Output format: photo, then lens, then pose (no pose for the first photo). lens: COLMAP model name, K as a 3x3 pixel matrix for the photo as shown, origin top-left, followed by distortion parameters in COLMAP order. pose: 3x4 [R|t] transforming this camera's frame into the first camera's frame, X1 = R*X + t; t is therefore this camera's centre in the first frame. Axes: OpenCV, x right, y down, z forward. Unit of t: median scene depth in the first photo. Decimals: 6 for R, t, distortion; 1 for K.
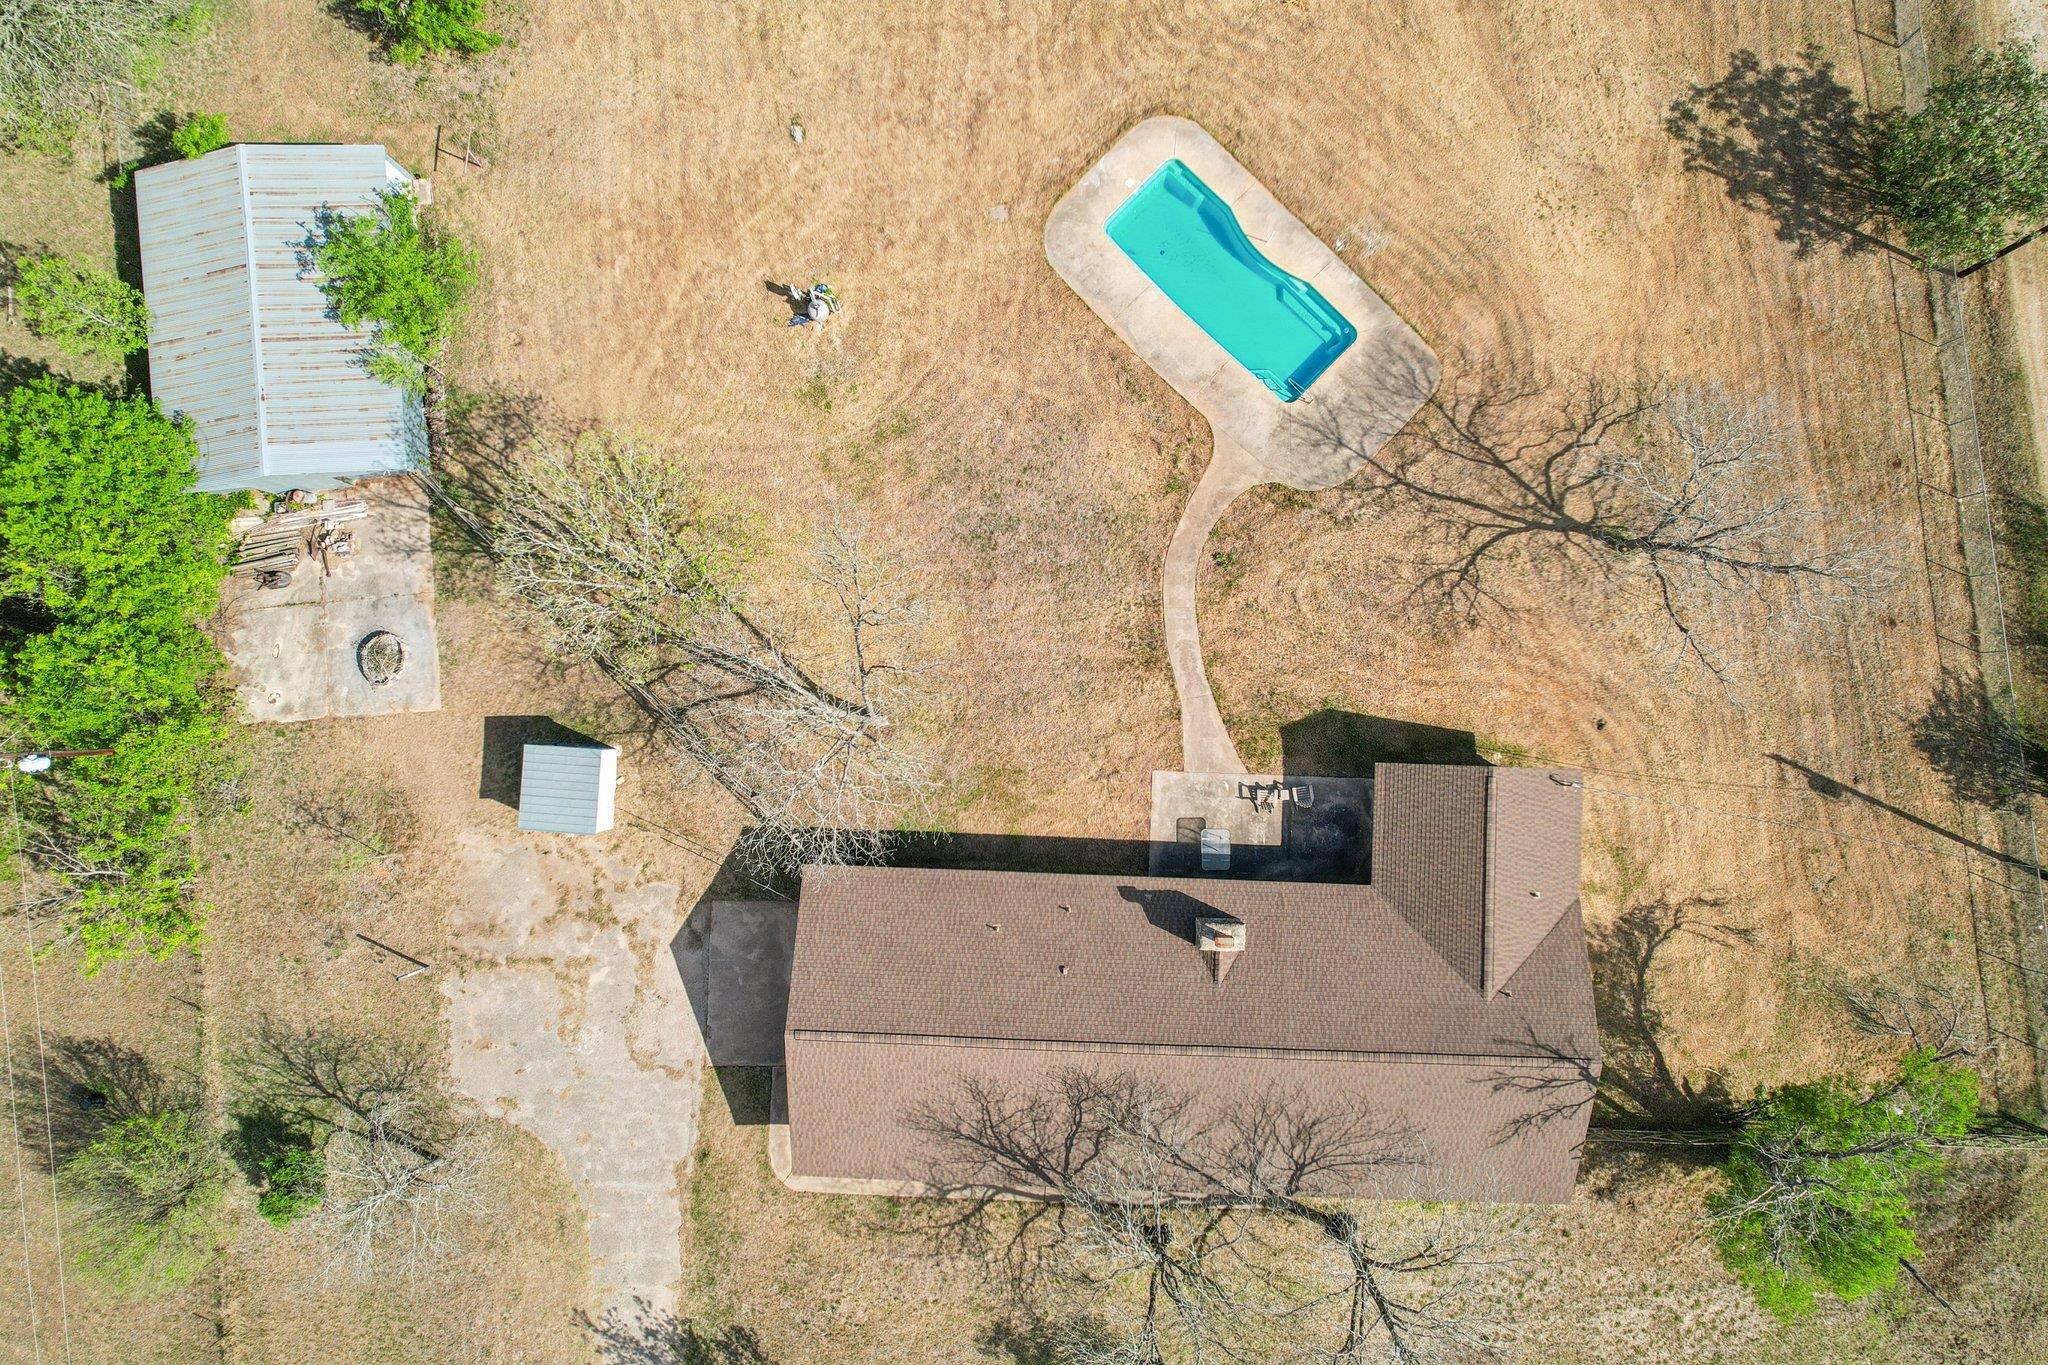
lens RADIAL K [[1350.0, 0, 1032.7], [0, 1350.0, 672.2], [0, 0, 1]] dist [-0.077661, 0.060770]
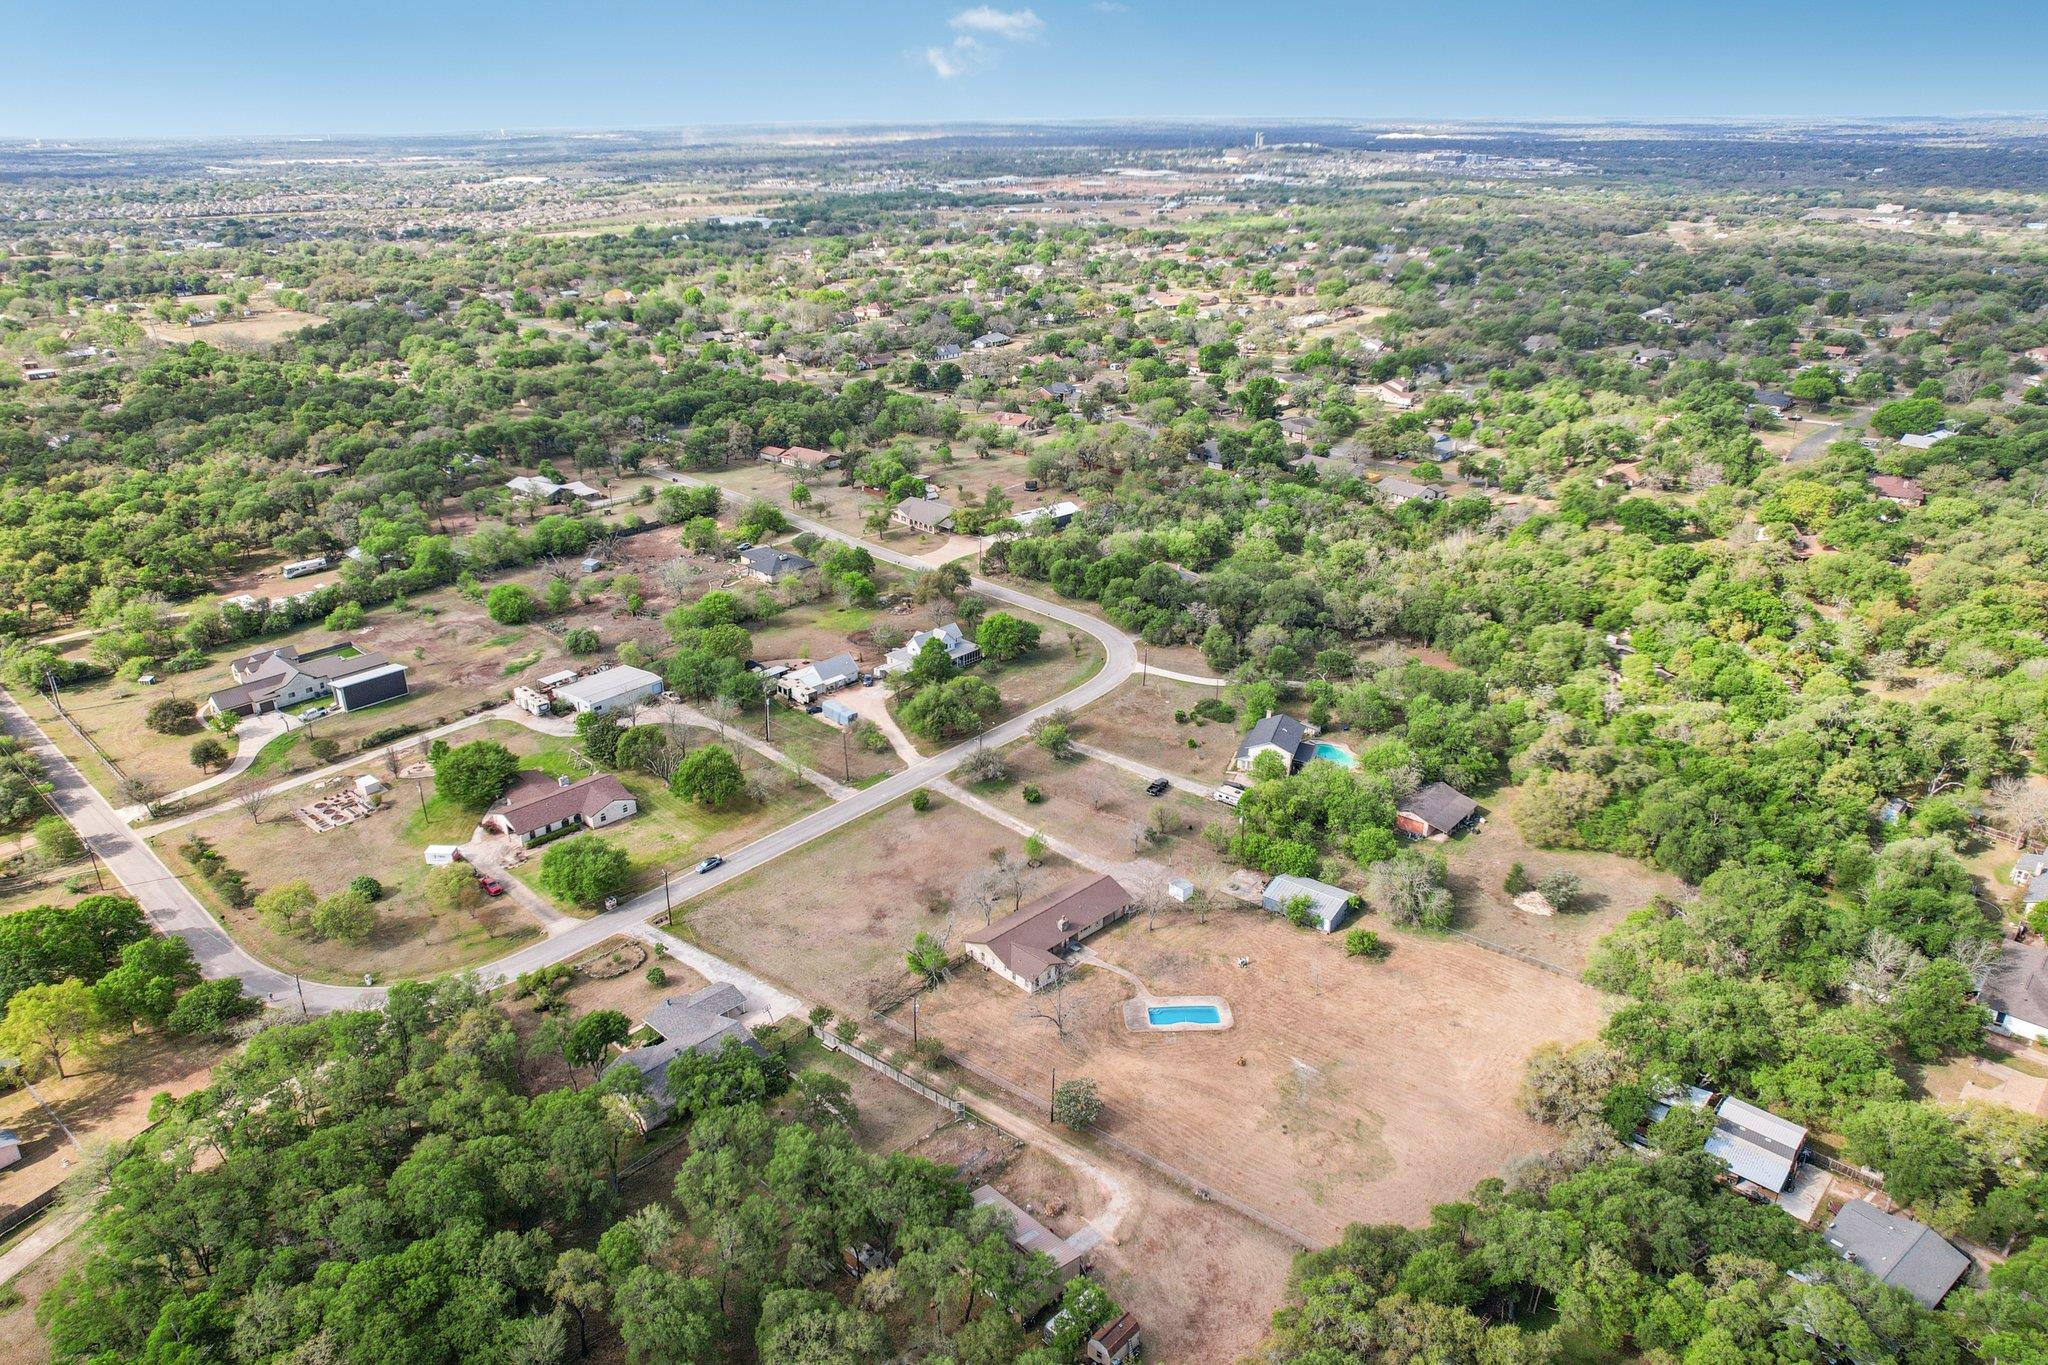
lens RADIAL K [[1355.4, 0, 1019.3], [0, 1355.4, 679.5], [0, 0, 1]] dist [-0.072386, 0.061296]
pose [[-0.689986, 0.297312, -0.659943, 2.703216], [-0.722289, -0.223498, 0.654482, -2.242488], [0.047090, 0.928253, 0.368956, -1.294022]]
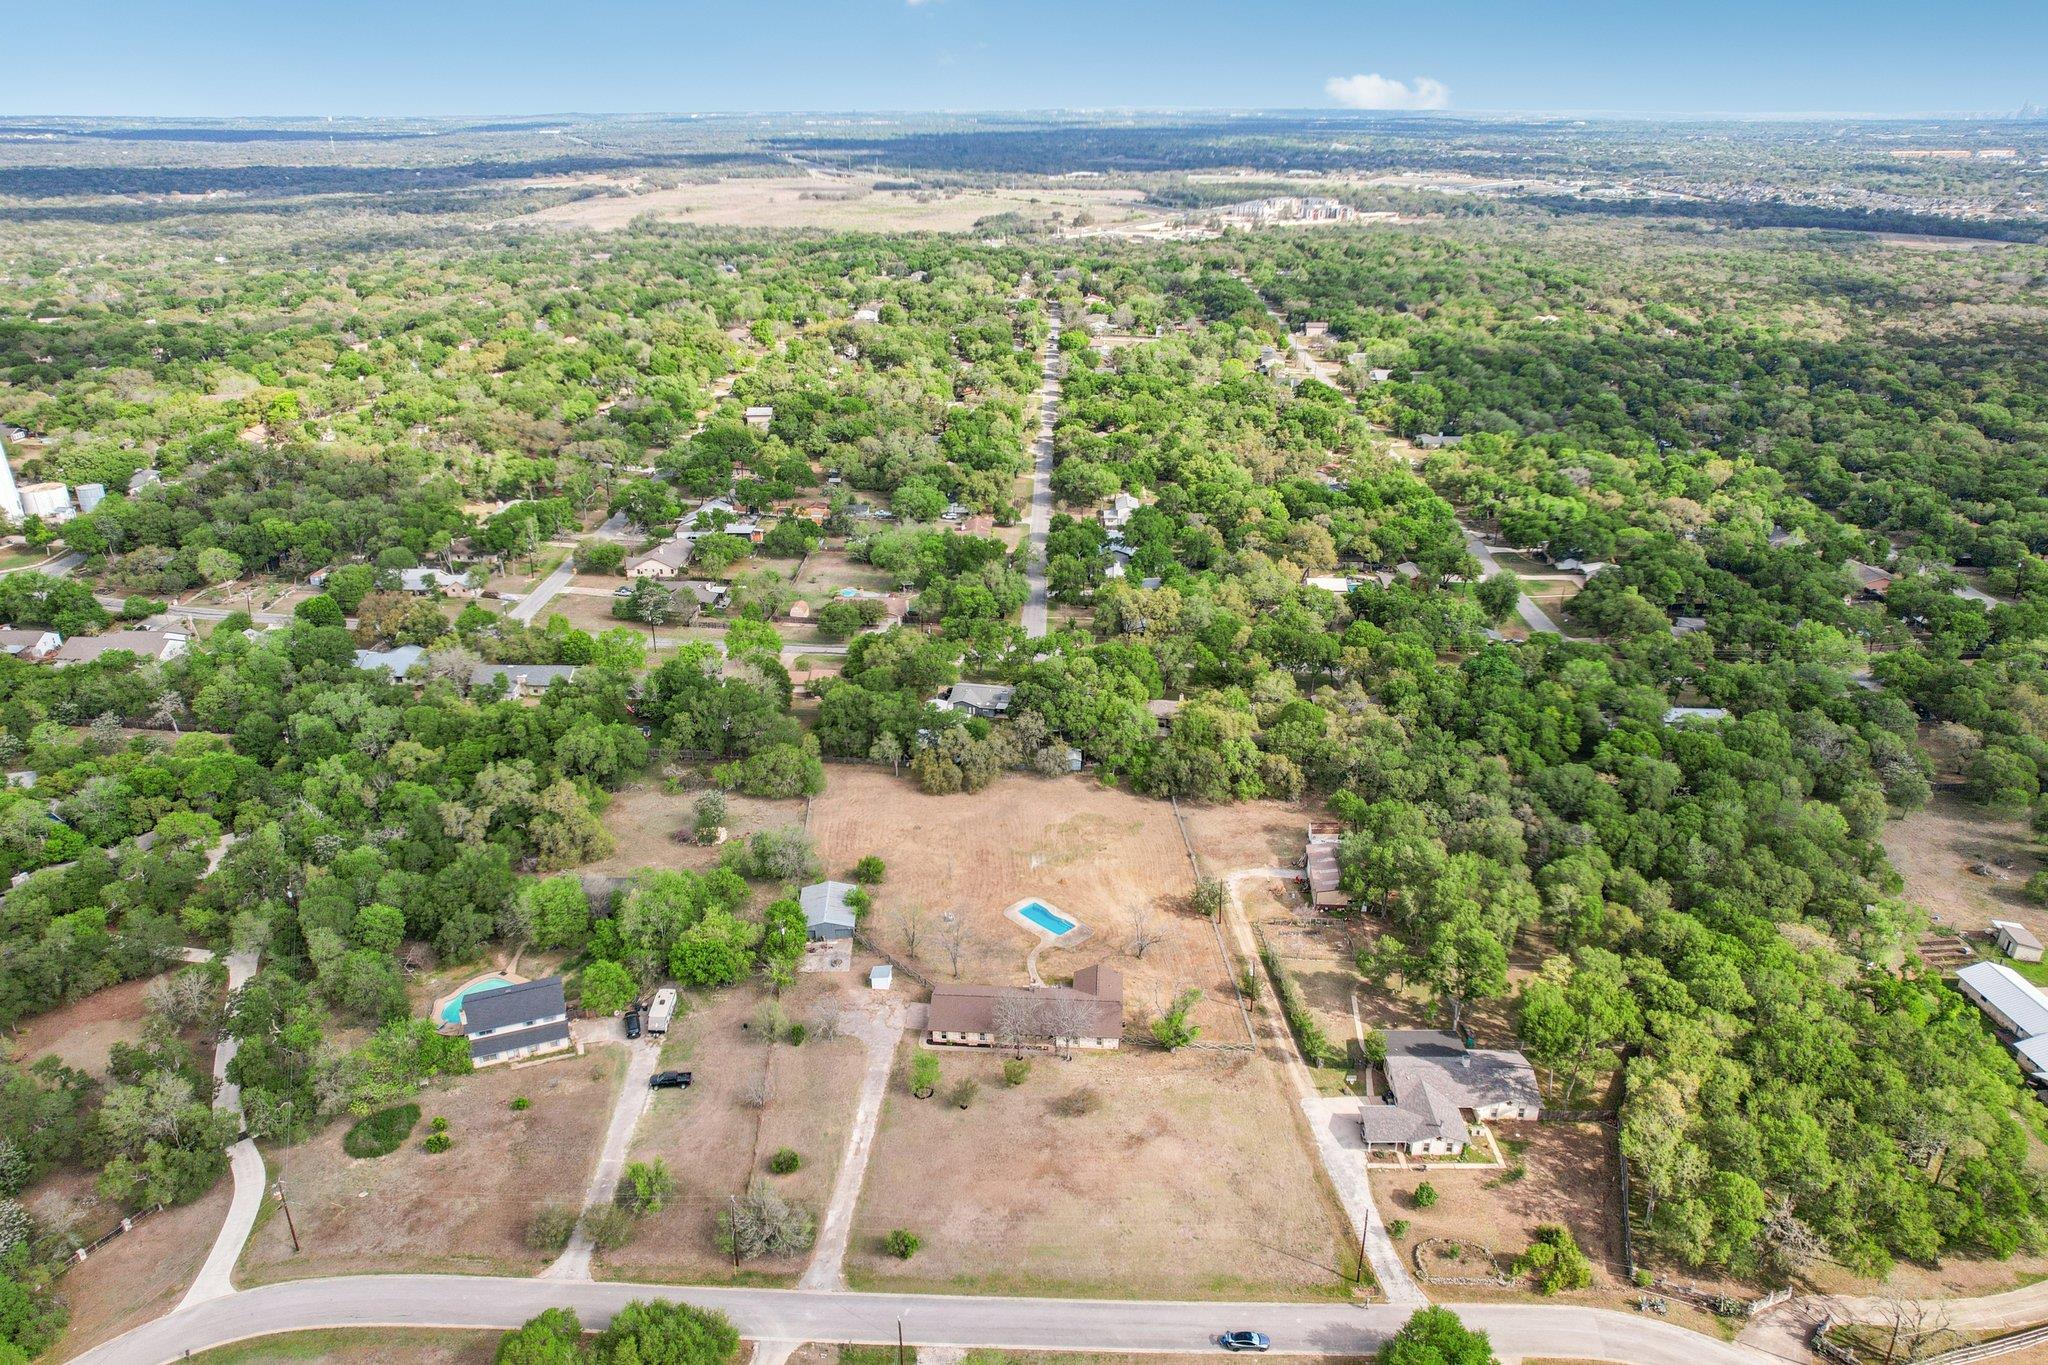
lens RADIAL K [[1350.0, 0, 1032.7], [0, 1350.0, 672.2], [0, 0, 1]] dist [-0.077661, 0.060770]
pose [[0.999448, 0.020936, -0.025794, 0.201712], [-0.032317, 0.432783, -0.900919, 3.298146], [-0.007698, 0.901255, 0.433221, -1.602679]]
